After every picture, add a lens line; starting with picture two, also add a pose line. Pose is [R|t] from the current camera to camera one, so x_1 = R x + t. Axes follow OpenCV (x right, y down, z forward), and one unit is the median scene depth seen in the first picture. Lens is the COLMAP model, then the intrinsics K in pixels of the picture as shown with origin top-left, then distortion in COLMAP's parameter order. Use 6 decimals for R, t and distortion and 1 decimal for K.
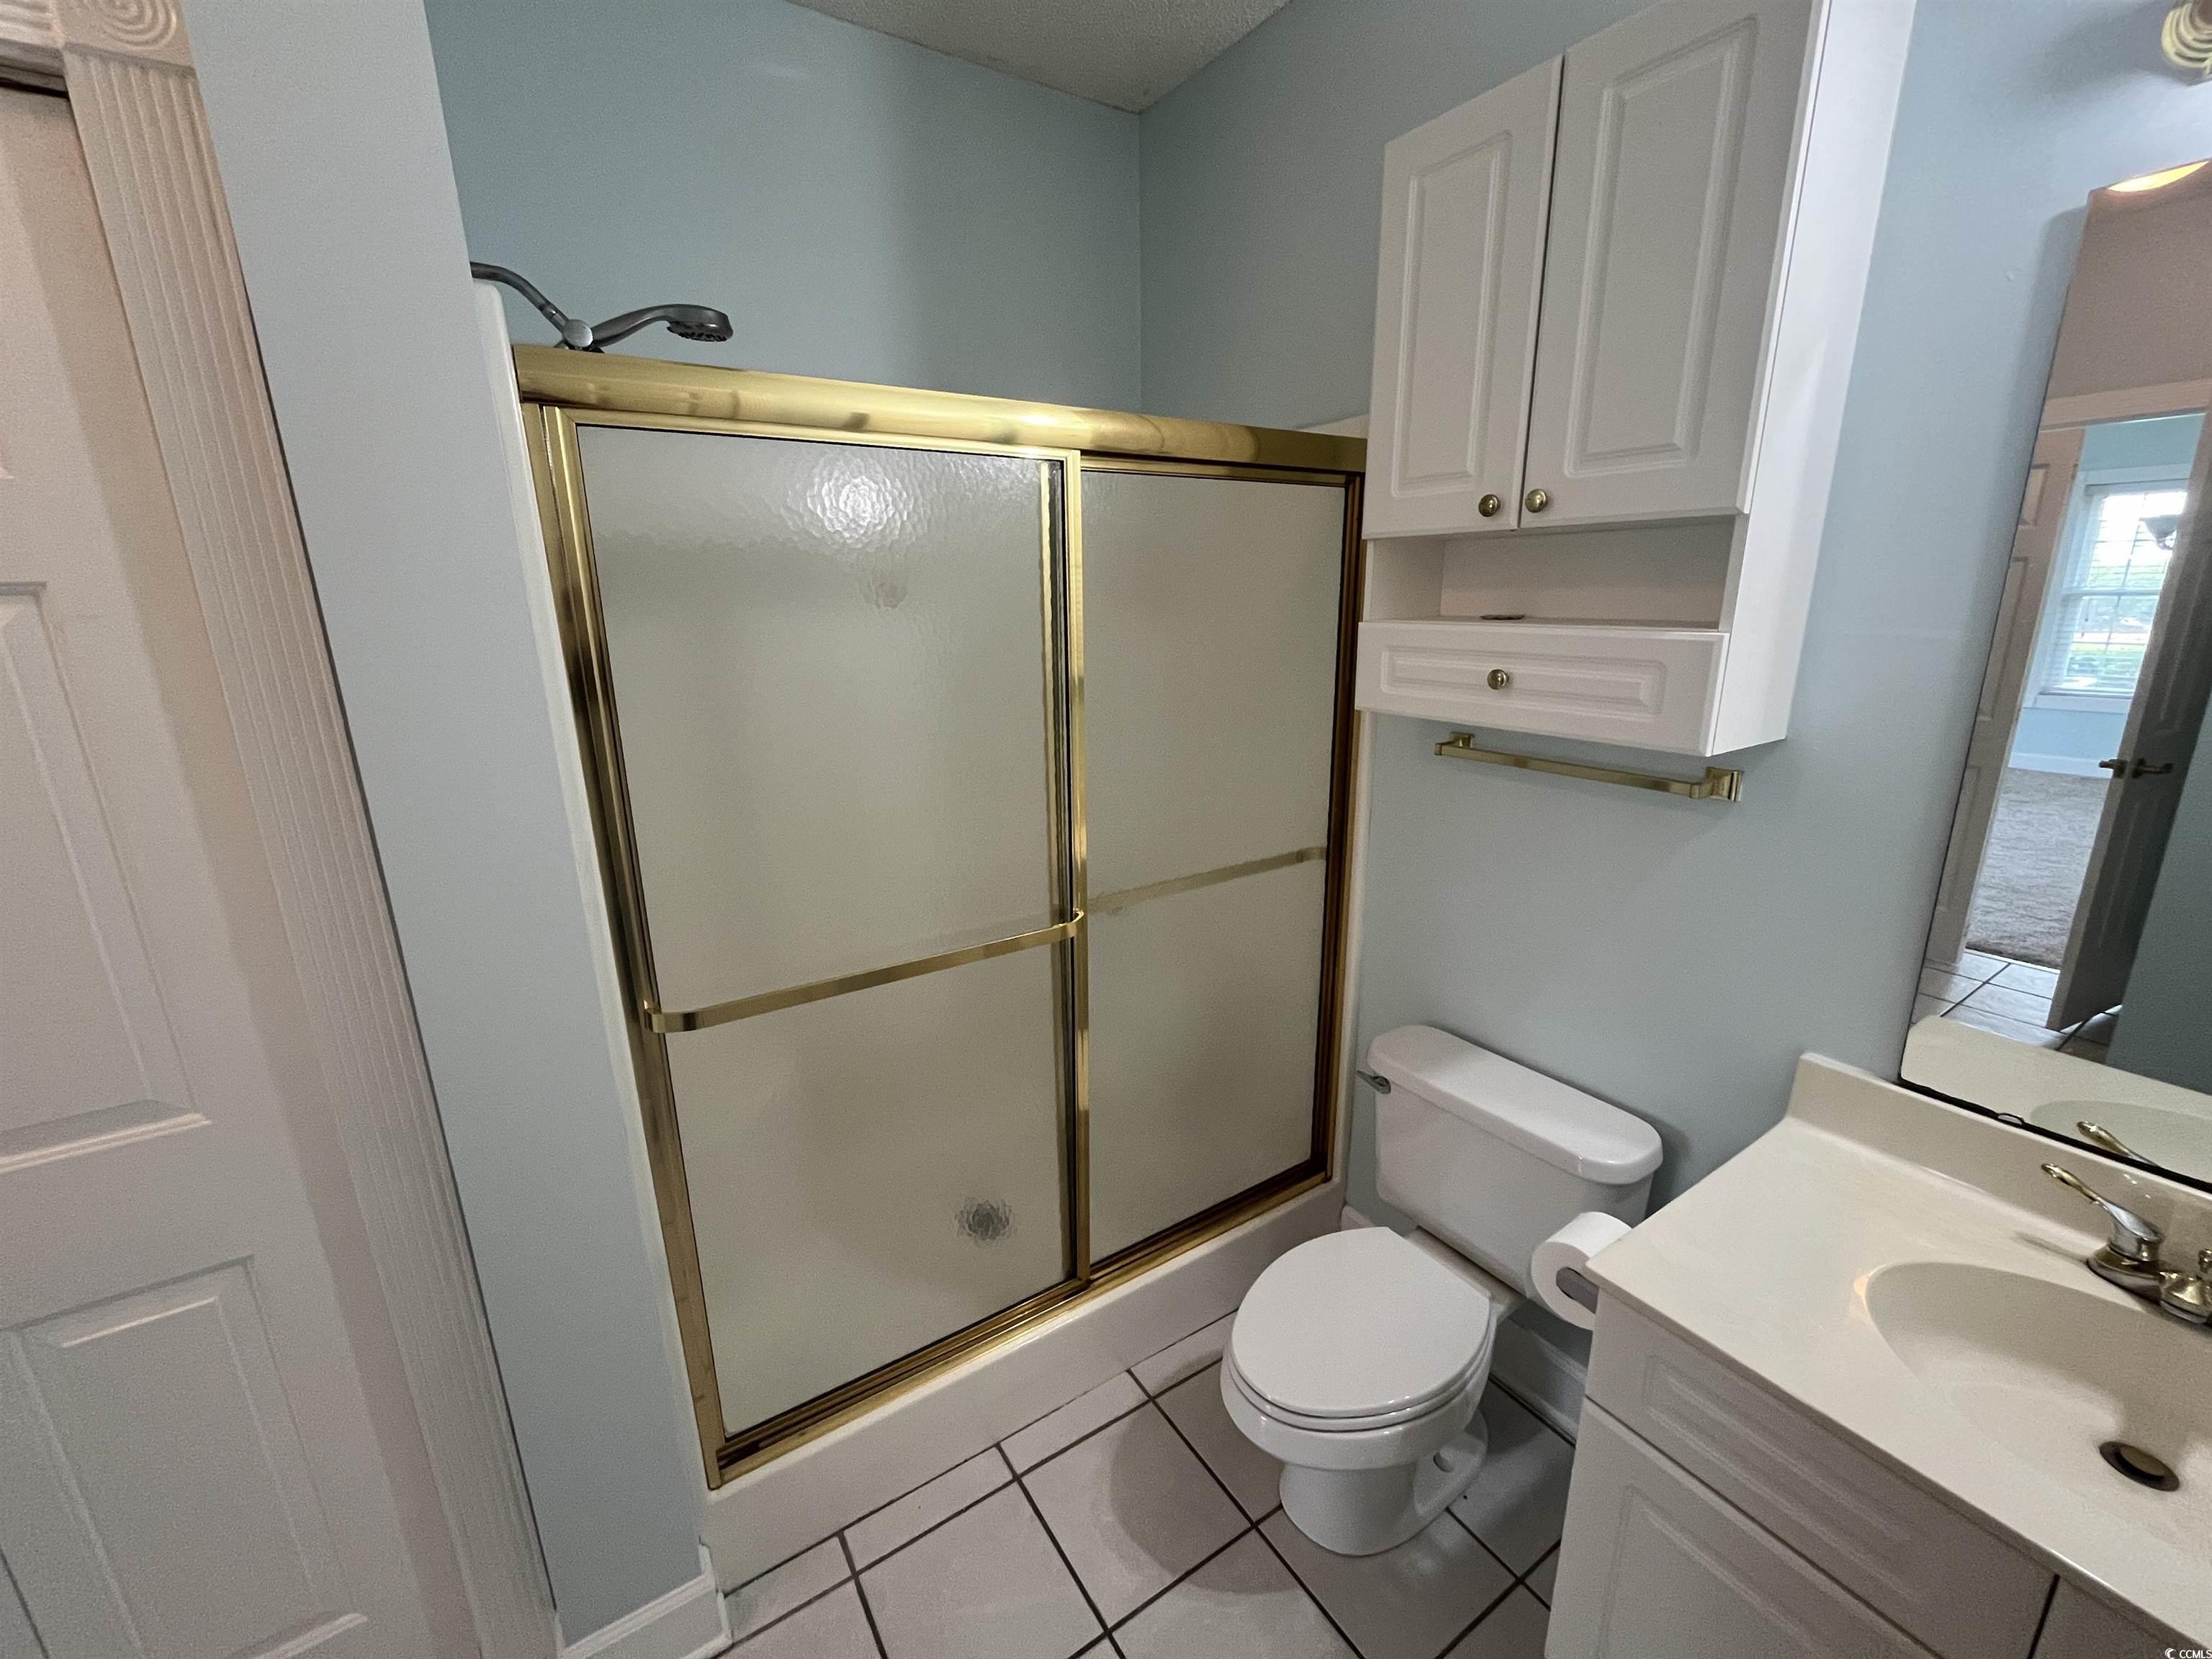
lens RADIAL K [[894.9, 0, 1102.1], [0, 894.9, 831.3], [0, 0, 1]] dist [-0.001858, -0.000877]
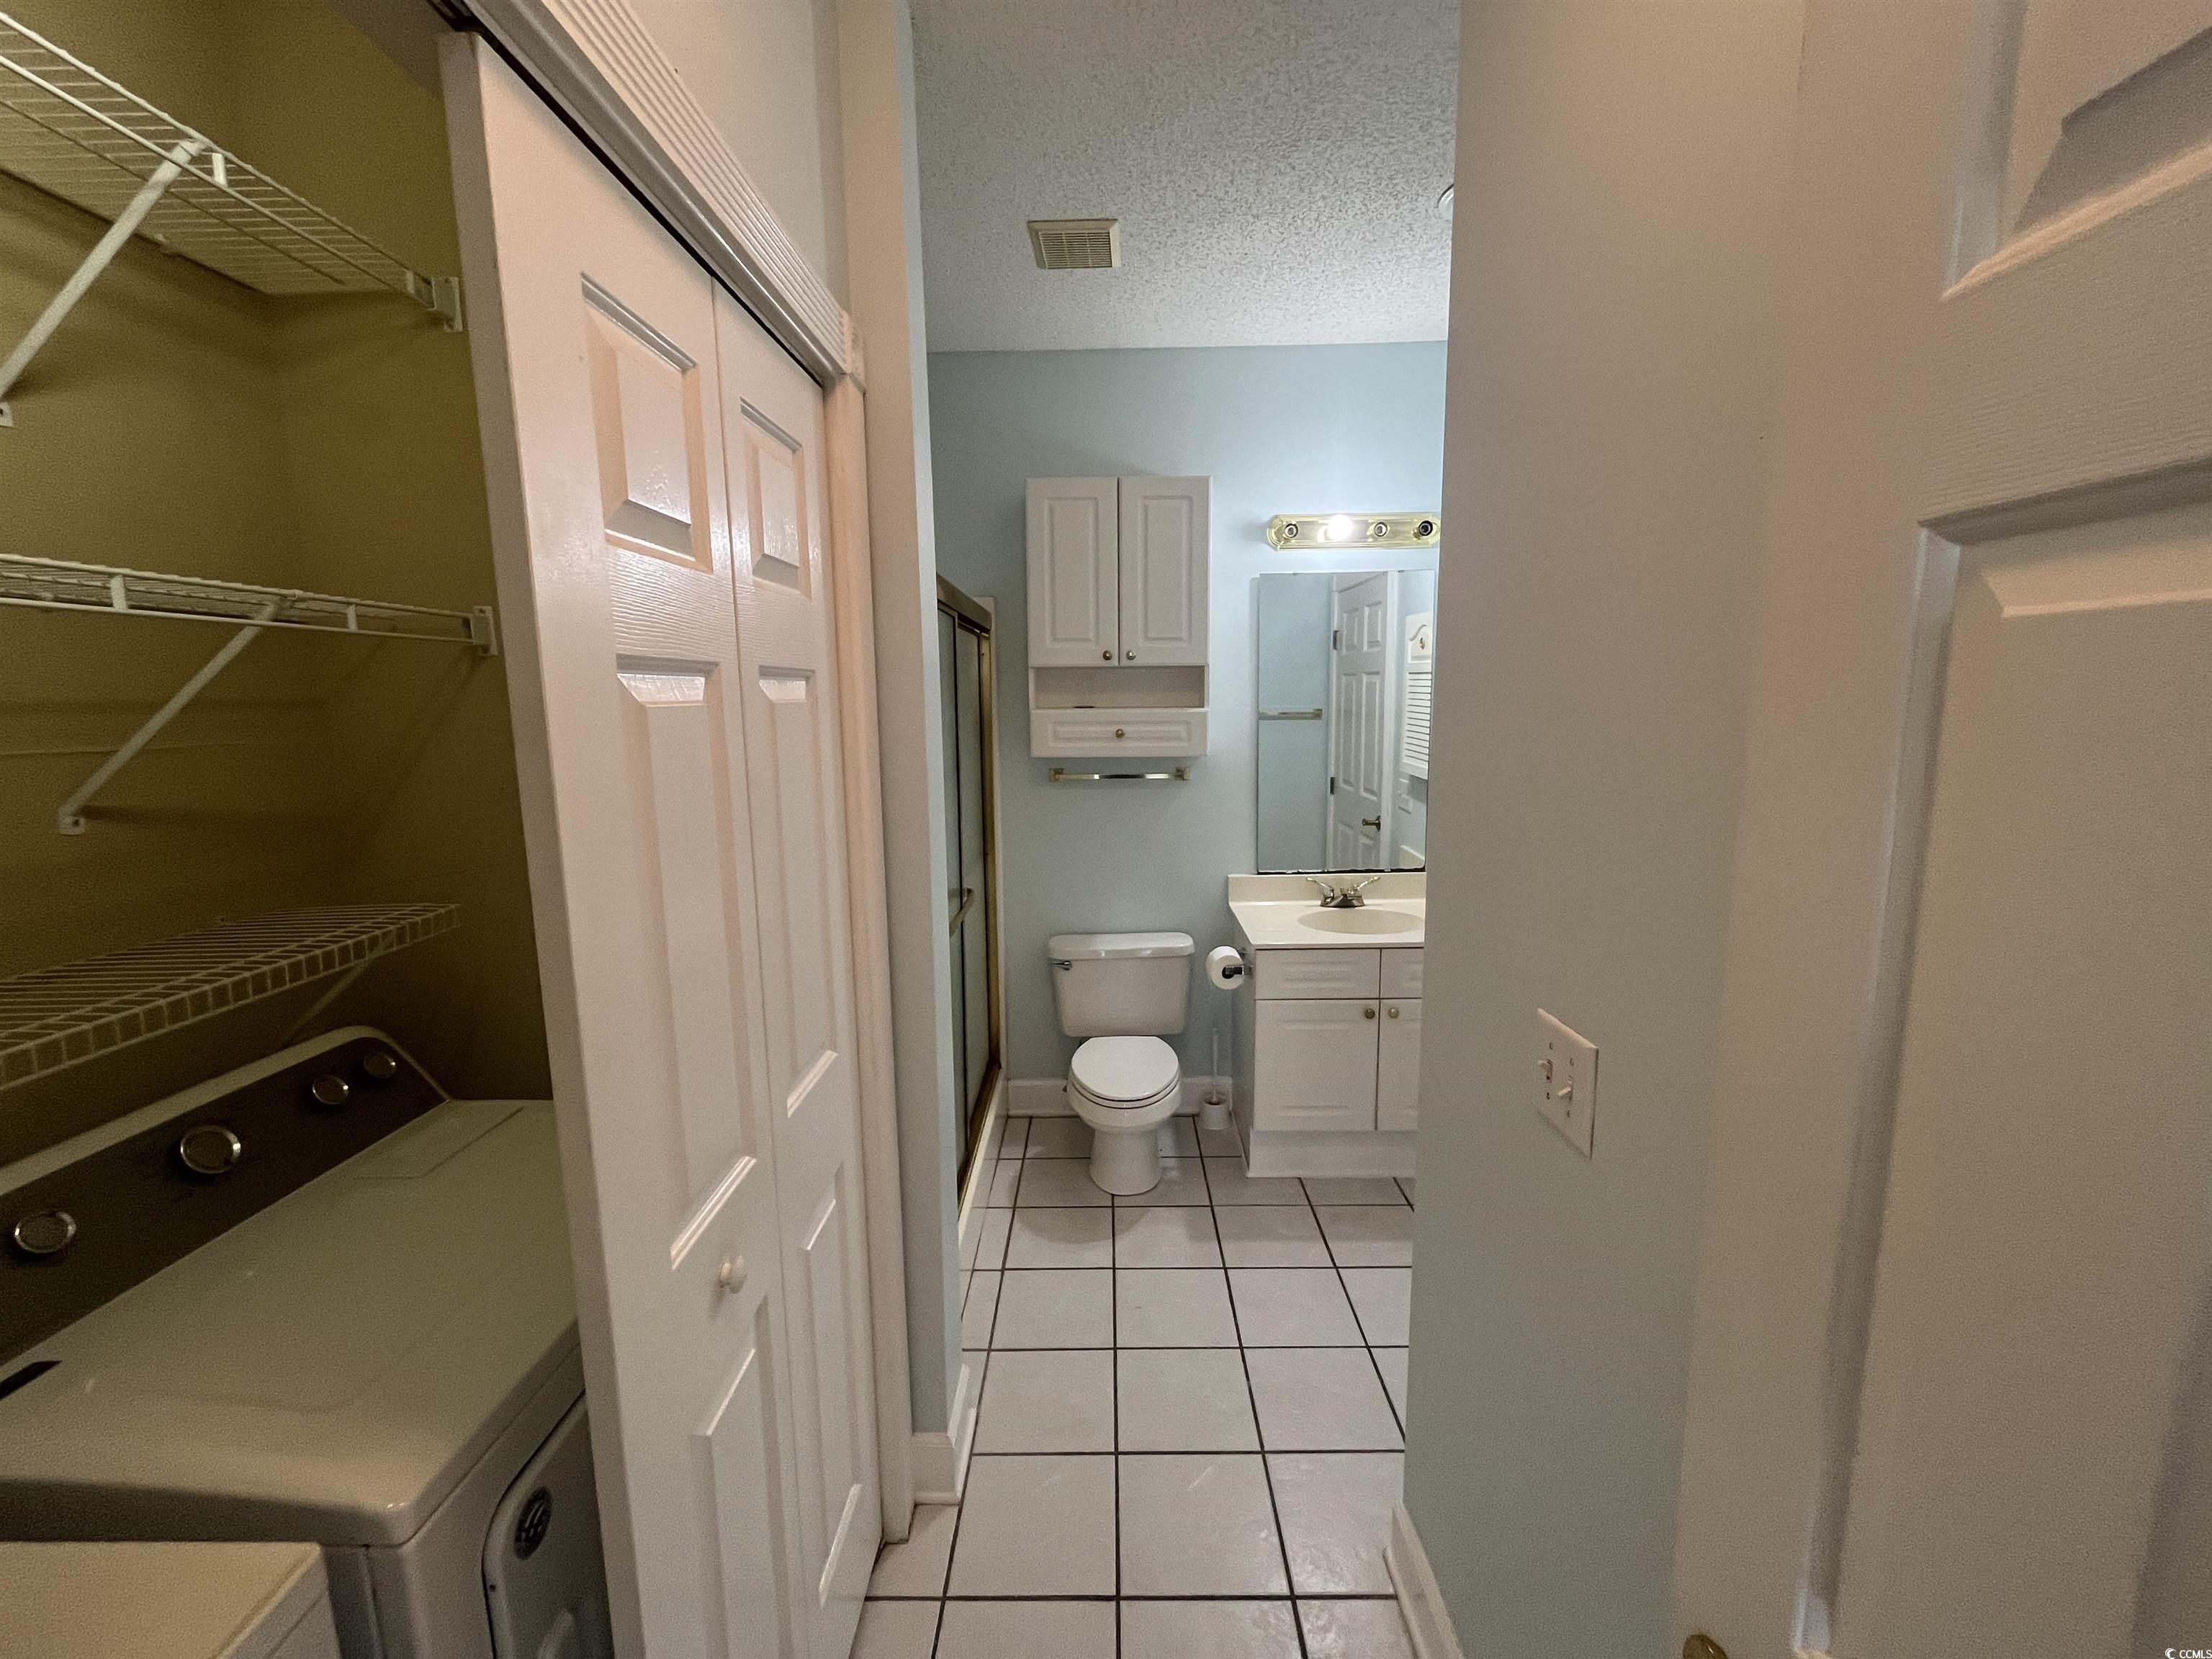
lens RADIAL K [[894.9, 0, 1101.9], [0, 894.9, 828.4], [0, 0, 1]] dist [-0.001858, -0.000877]
pose [[0.541180, -0.108553, 0.833871, -1.434758], [0.215653, 0.976386, -0.012853, 0.073752], [-0.812784, 0.186782, 0.551810, -0.115909]]
